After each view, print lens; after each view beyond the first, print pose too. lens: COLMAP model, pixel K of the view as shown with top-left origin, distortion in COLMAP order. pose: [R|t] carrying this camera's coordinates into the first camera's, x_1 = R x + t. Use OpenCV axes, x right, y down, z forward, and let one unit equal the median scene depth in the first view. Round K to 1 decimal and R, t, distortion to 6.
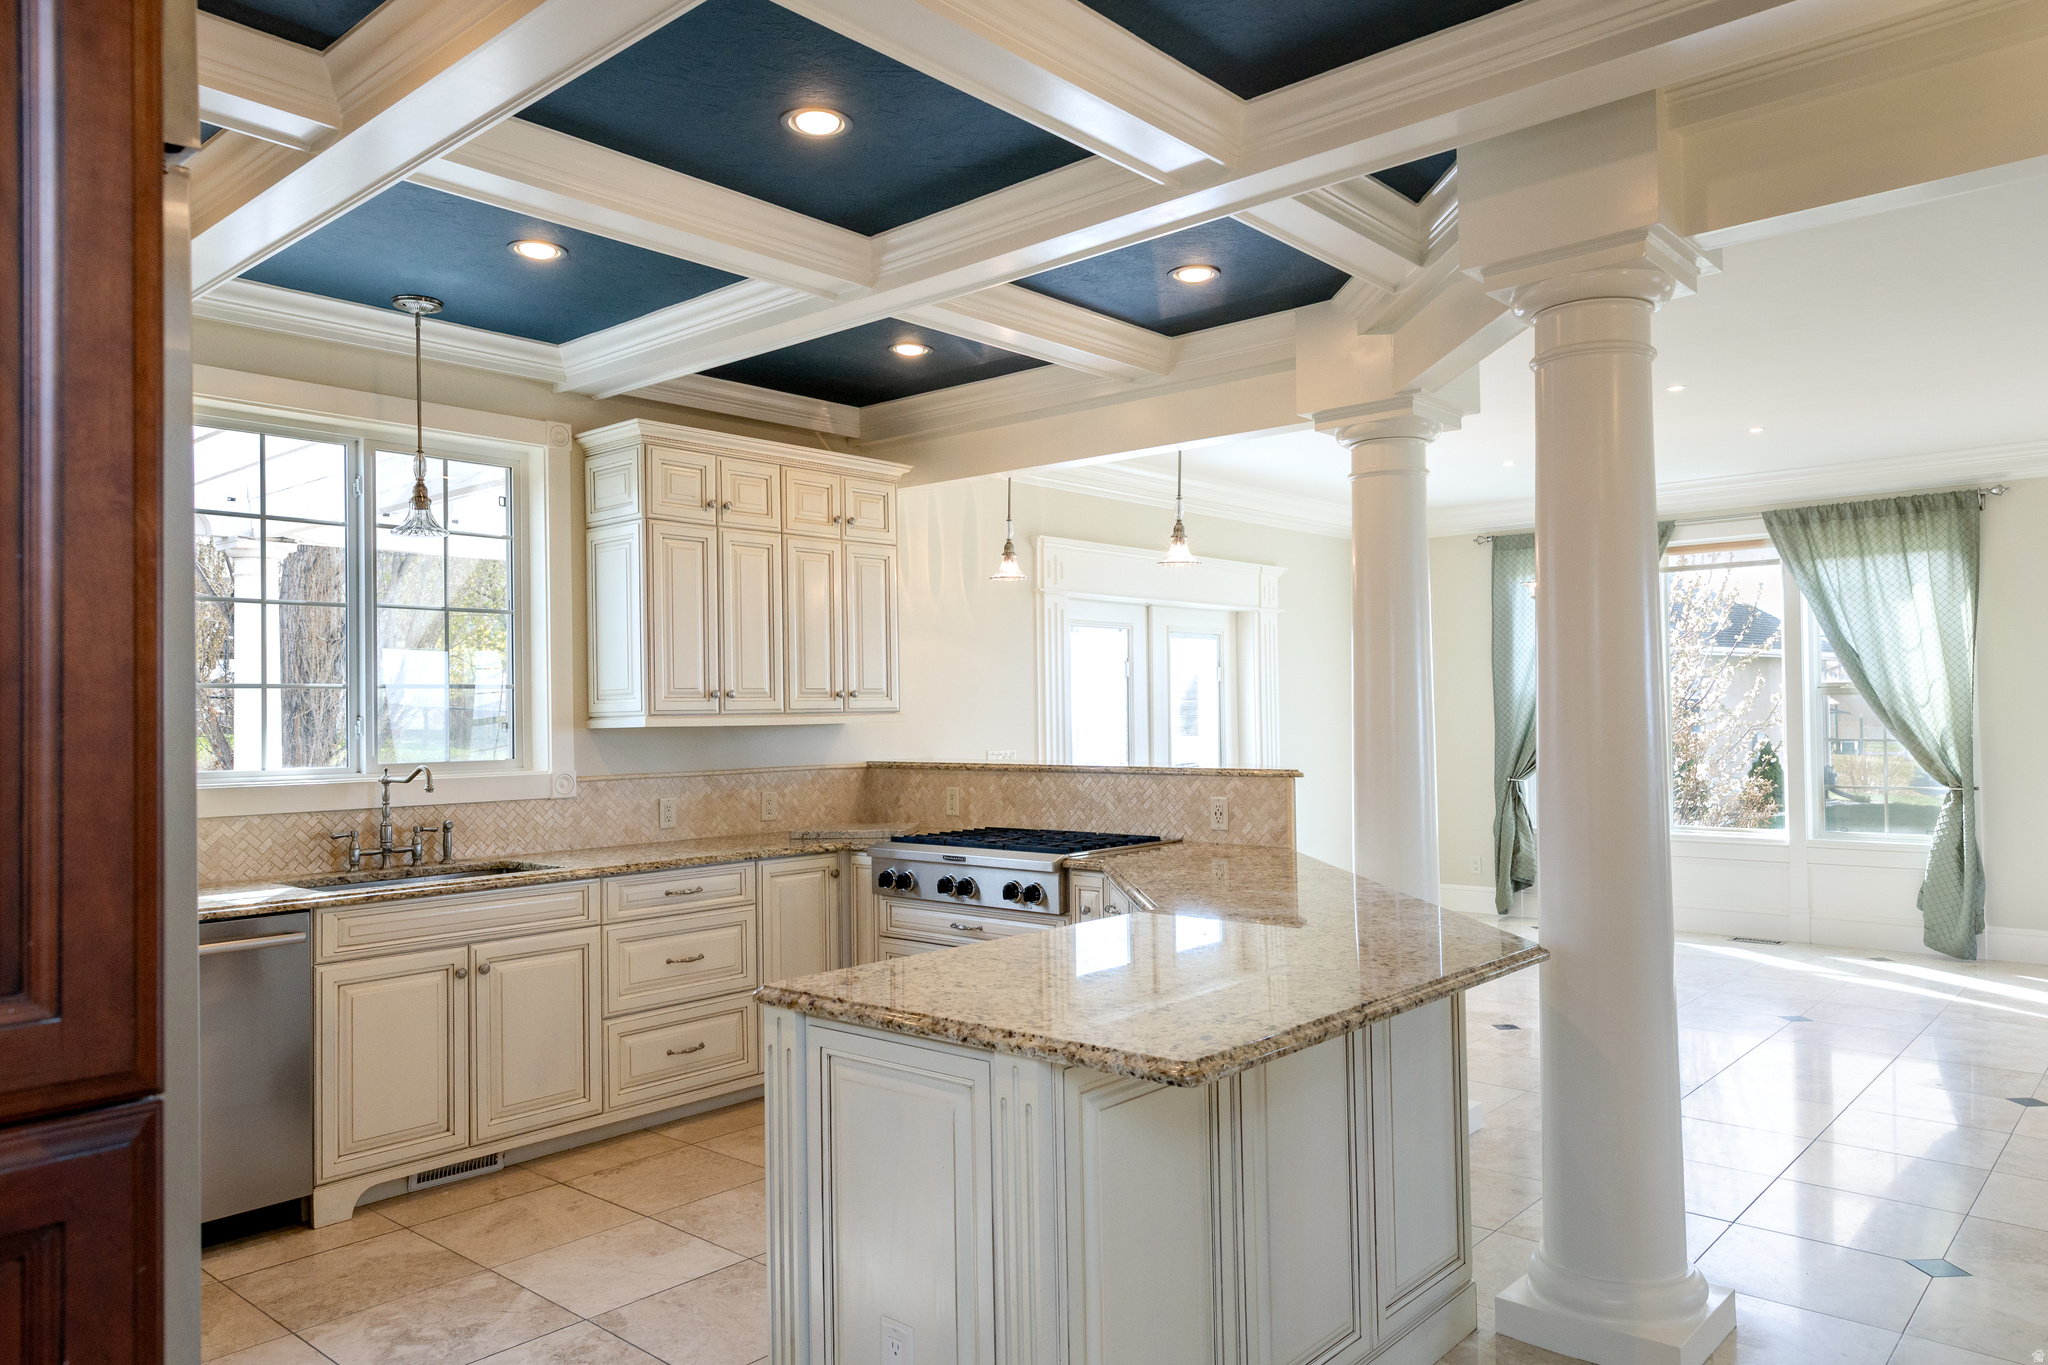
lens RADIAL K [[1386.2, 0, 1041.3], [0, 1386.2, 662.9], [0, 0, 1]] dist [0.019516, 0.004483]
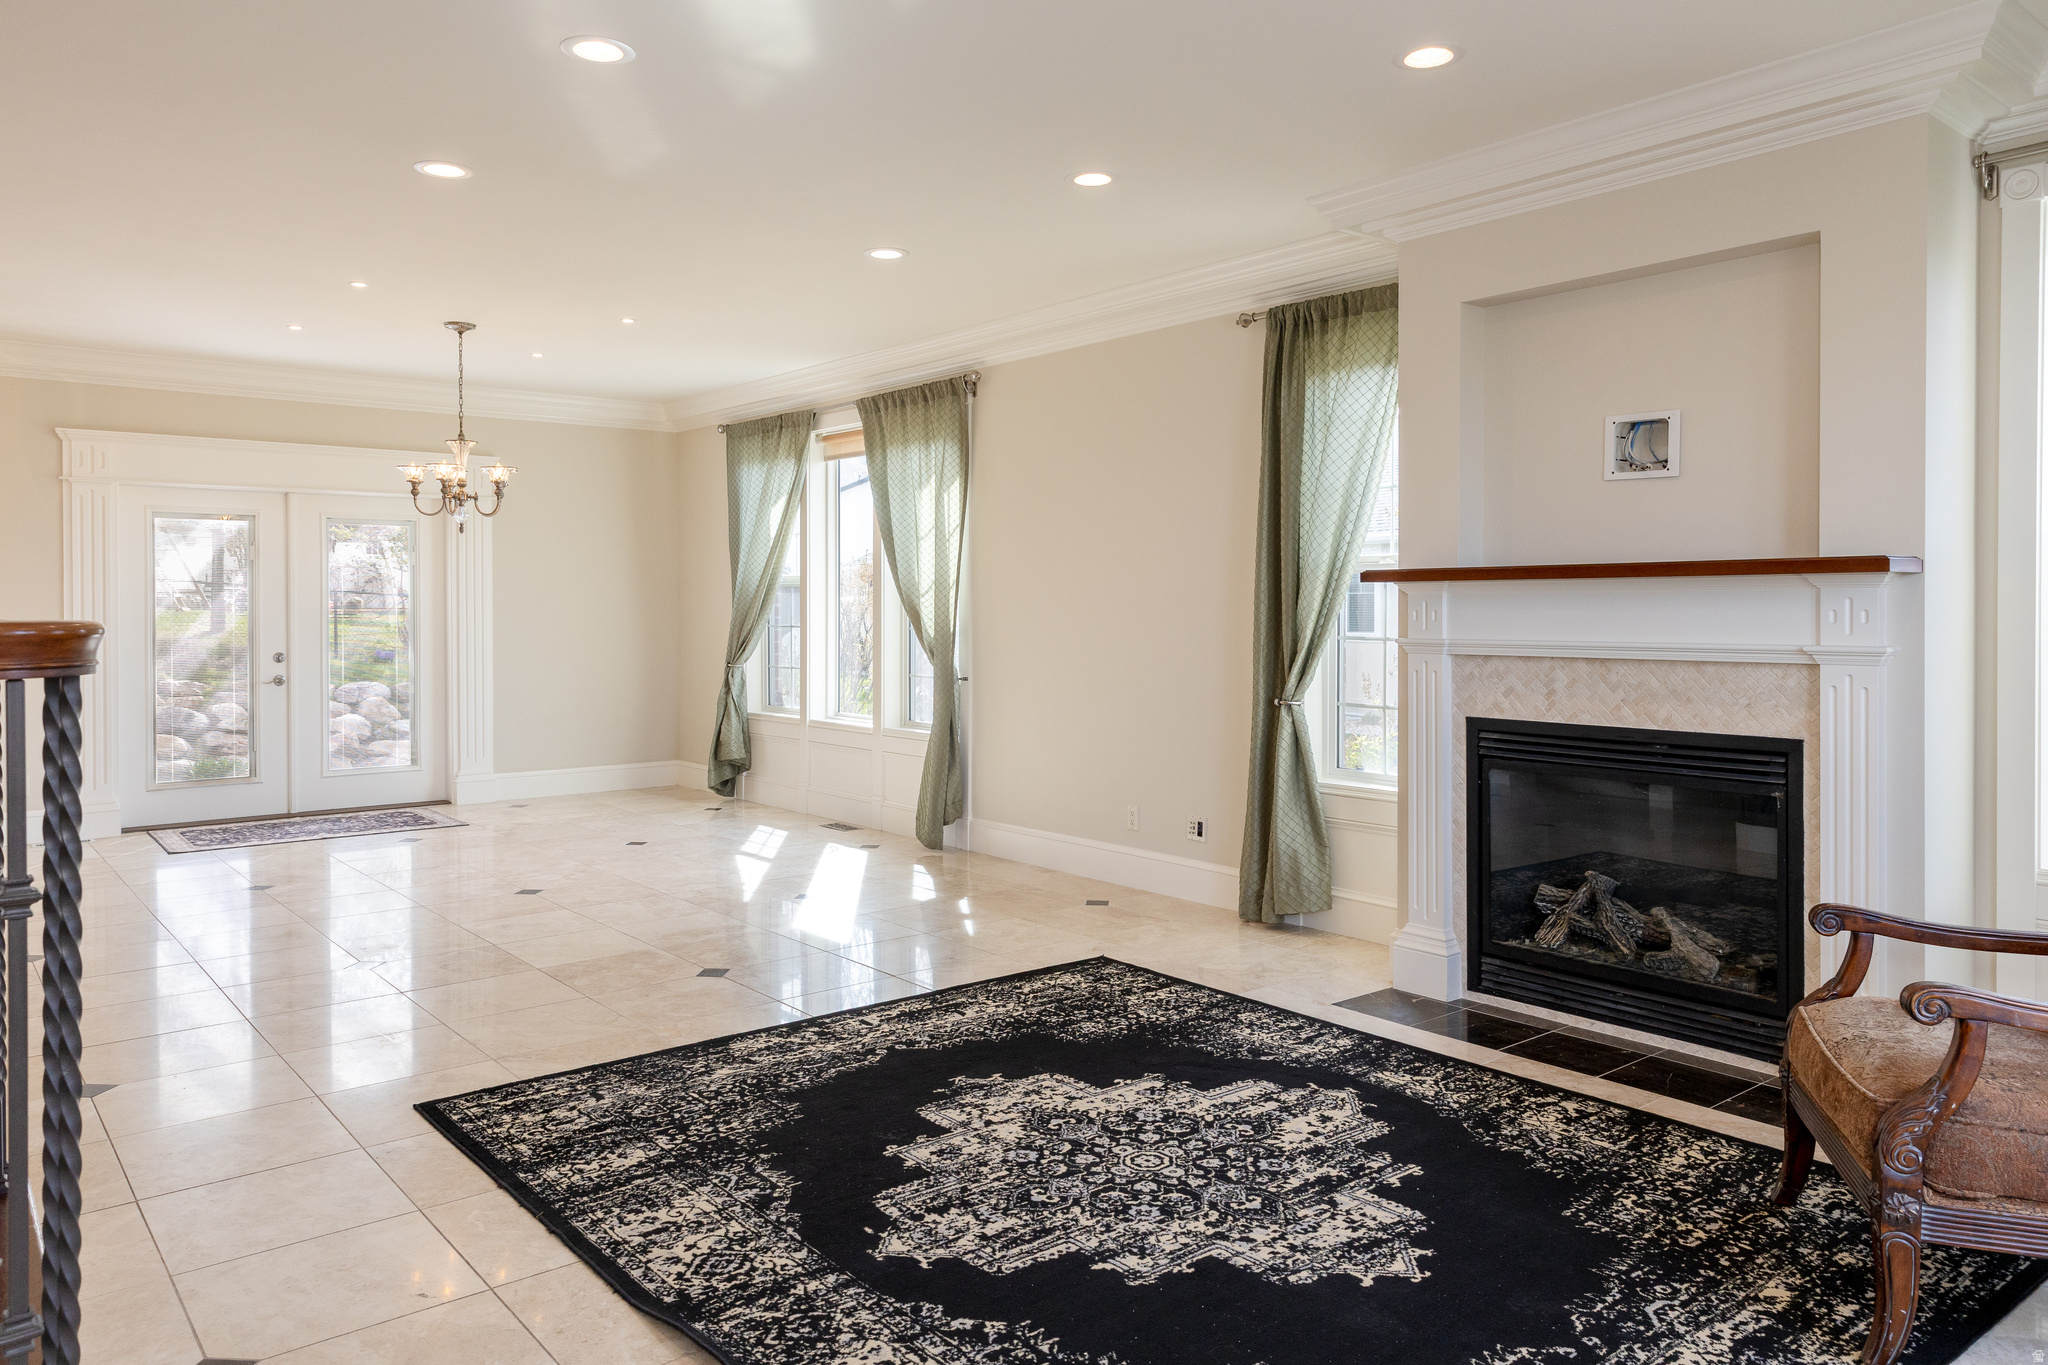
lens RADIAL K [[1386.2, 0, 1040.3], [0, 1386.2, 604.2], [0, 0, 1]] dist [0.019516, 0.004483]
pose [[0.986489, 0.011771, -0.163407, 0.877216], [-0.005612, 0.999258, 0.038100, -0.000690], [0.163734, -0.036668, 0.985823, 0.041440]]
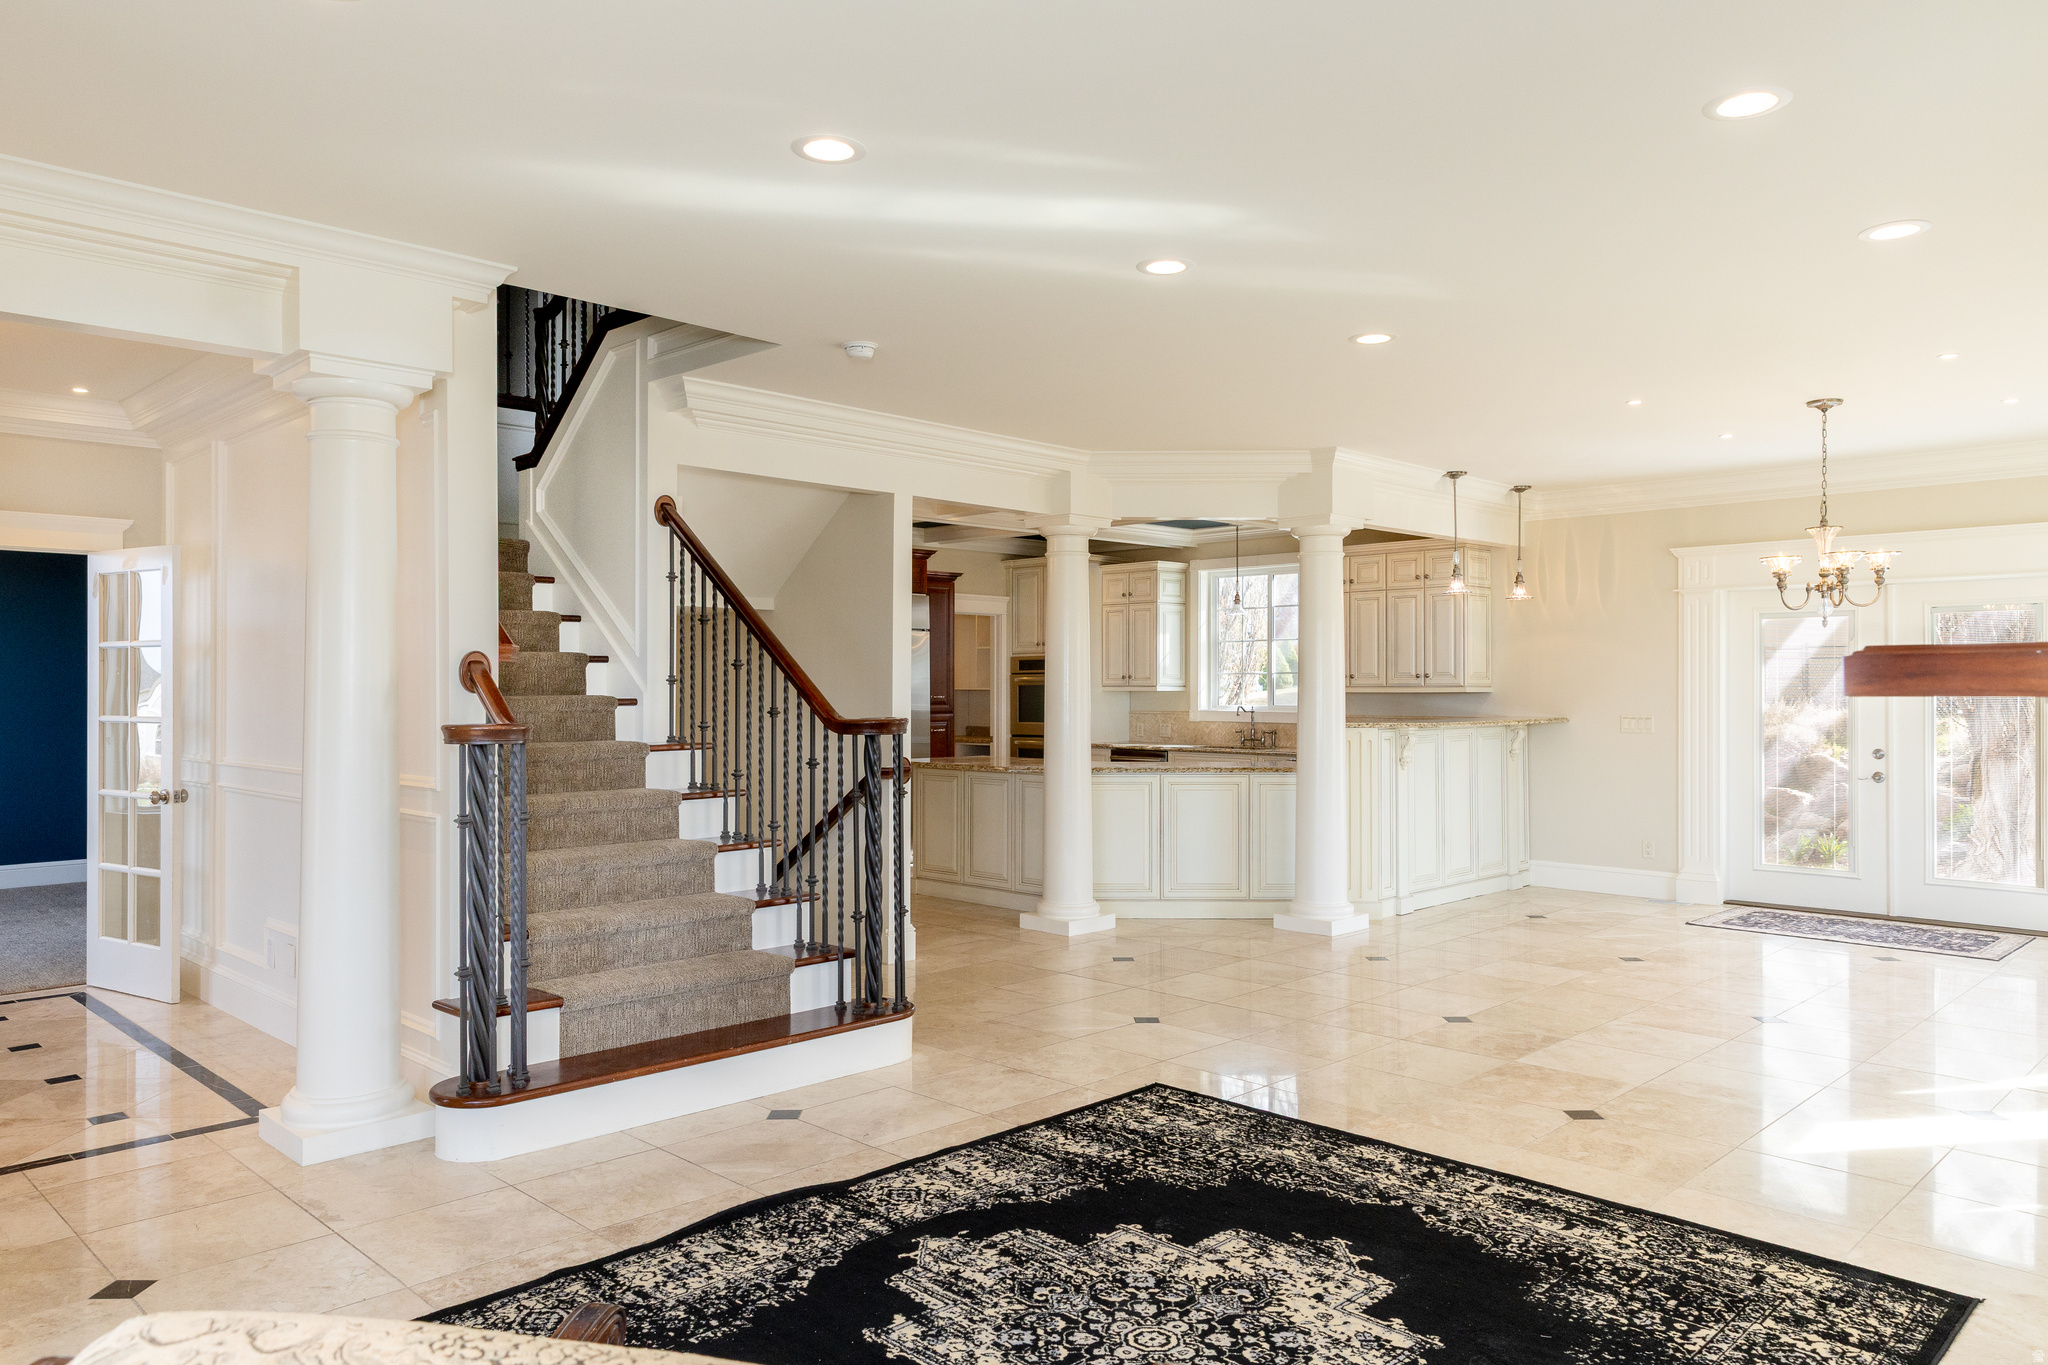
lens RADIAL K [[1386.2, 0, 1029.0], [0, 1386.2, 678.9], [0, 0, 1]] dist [0.019516, 0.004483]
pose [[-0.058259, 0.007966, -0.998270, 1.228309], [0.038558, 0.999240, 0.005724, -0.002313], [0.997557, -0.038158, -0.058522, 0.452394]]
